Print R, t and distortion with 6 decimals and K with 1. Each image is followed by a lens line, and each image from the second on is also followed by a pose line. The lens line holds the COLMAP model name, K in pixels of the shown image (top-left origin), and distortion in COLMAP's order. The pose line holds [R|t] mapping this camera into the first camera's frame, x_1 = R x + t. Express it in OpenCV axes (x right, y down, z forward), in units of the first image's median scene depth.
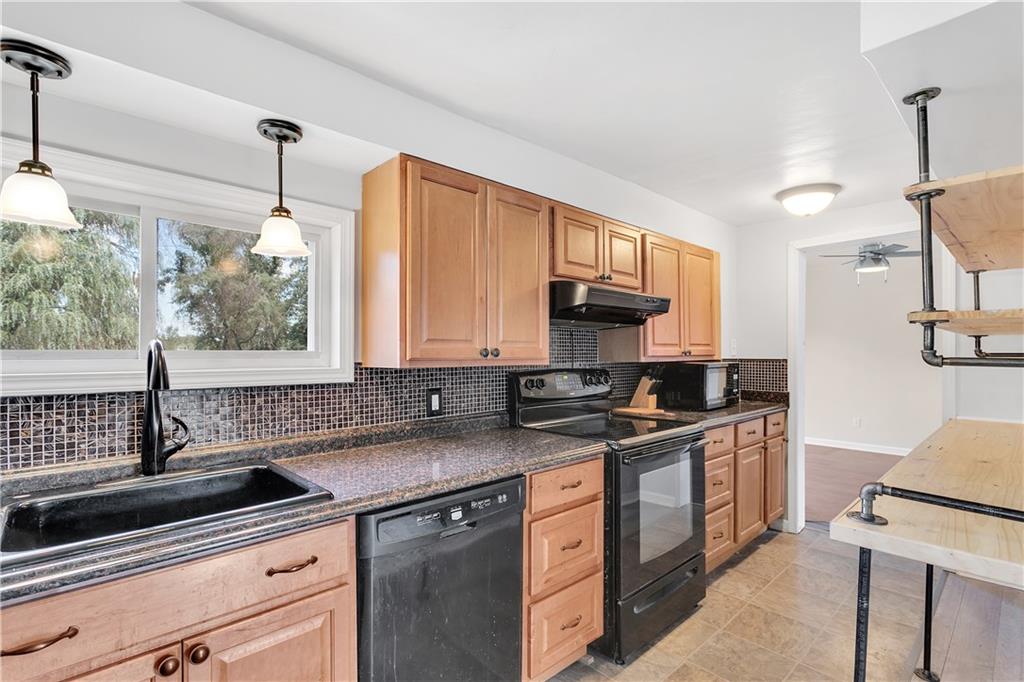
lens RADIAL K [[494.5, 0, 511.4], [0, 494.5, 348.5], [0, 0, 1]] dist [0.001225, 0.000749]
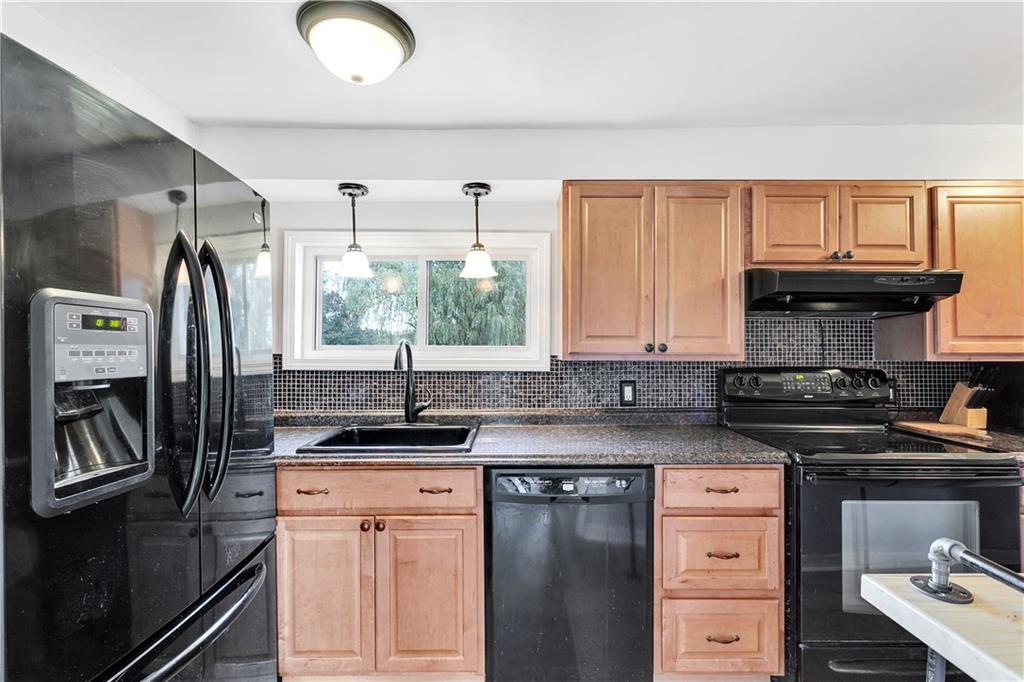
lens RADIAL K [[495.7, 0, 509.2], [0, 495.7, 335.8], [0, 0, 1]] dist [0.000042, -0.000051]
pose [[0.719506, -0.012834, -0.694368, 0.459062], [0.003744, 0.999886, -0.014601, -0.002691], [0.694477, 0.007906, 0.719472, 0.043796]]
